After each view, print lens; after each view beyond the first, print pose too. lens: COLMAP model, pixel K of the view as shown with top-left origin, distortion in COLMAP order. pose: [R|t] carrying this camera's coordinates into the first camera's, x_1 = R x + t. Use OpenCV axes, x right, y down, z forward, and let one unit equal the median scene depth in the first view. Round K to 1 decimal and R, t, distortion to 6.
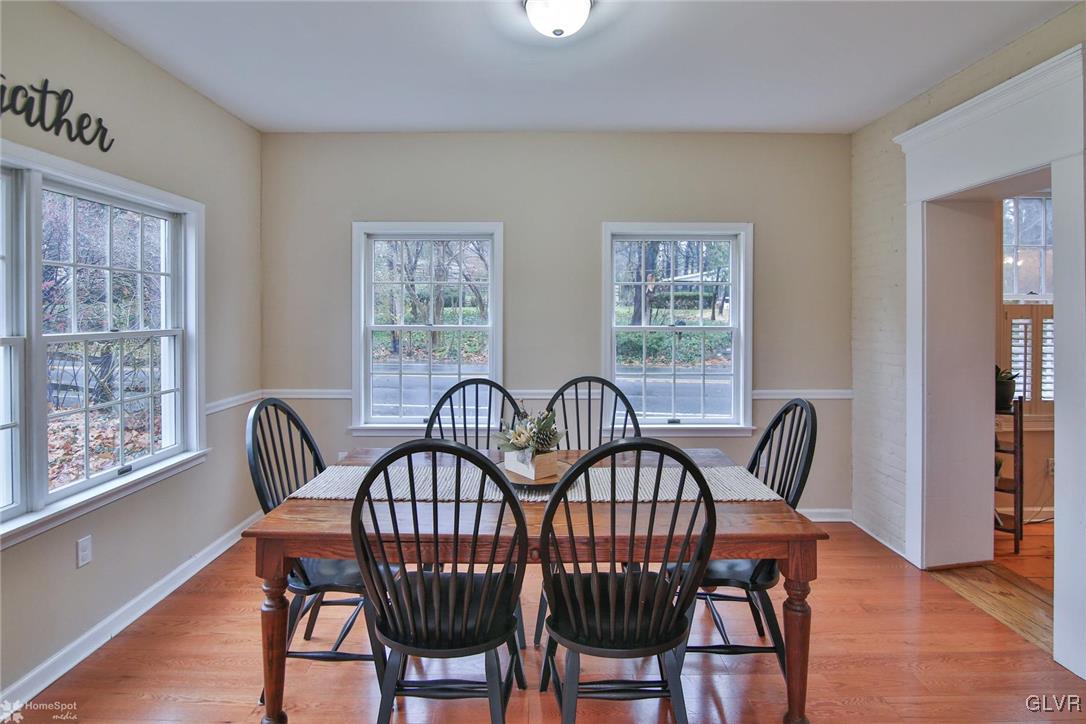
lens RADIAL K [[557.4, 0, 540.7], [0, 557.4, 316.4], [0, 0, 1]] dist [-0.017170, -0.000167]
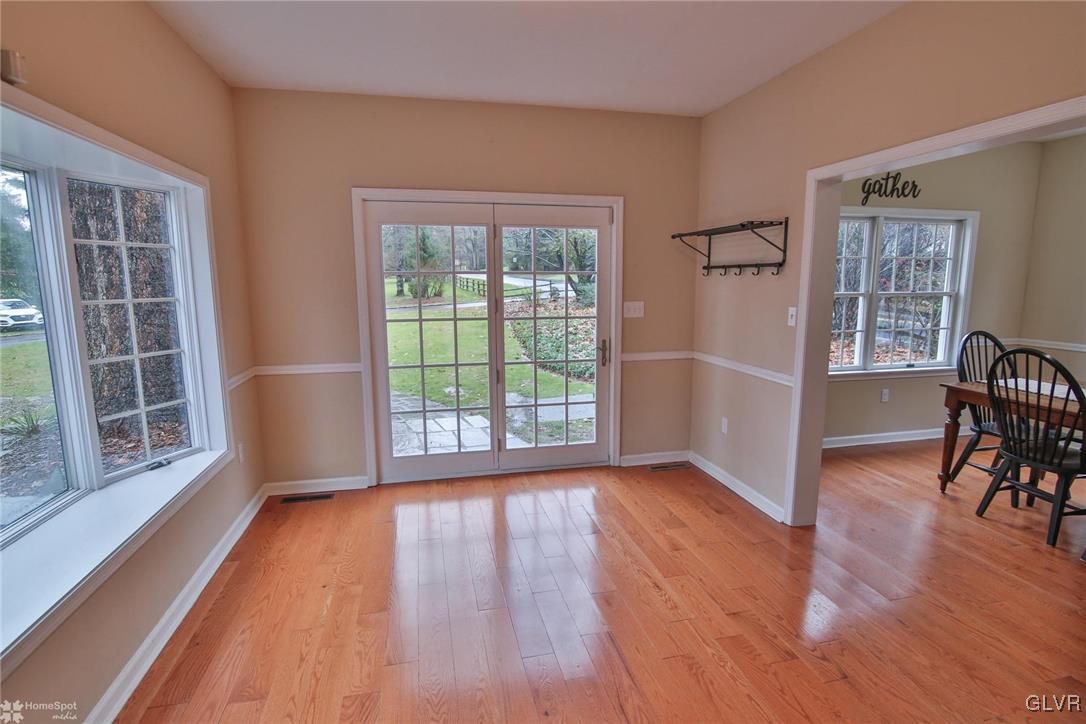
lens RADIAL K [[535.1, 0, 543.0], [0, 535.1, 362.0], [0, 0, 1]] dist [-0.019844, 0.000127]
pose [[0.238839, 0.149411, -0.959496, 0.795983], [0.000333, 0.988079, 0.153945, -0.017468], [0.971059, -0.037087, 0.235942, -0.757511]]
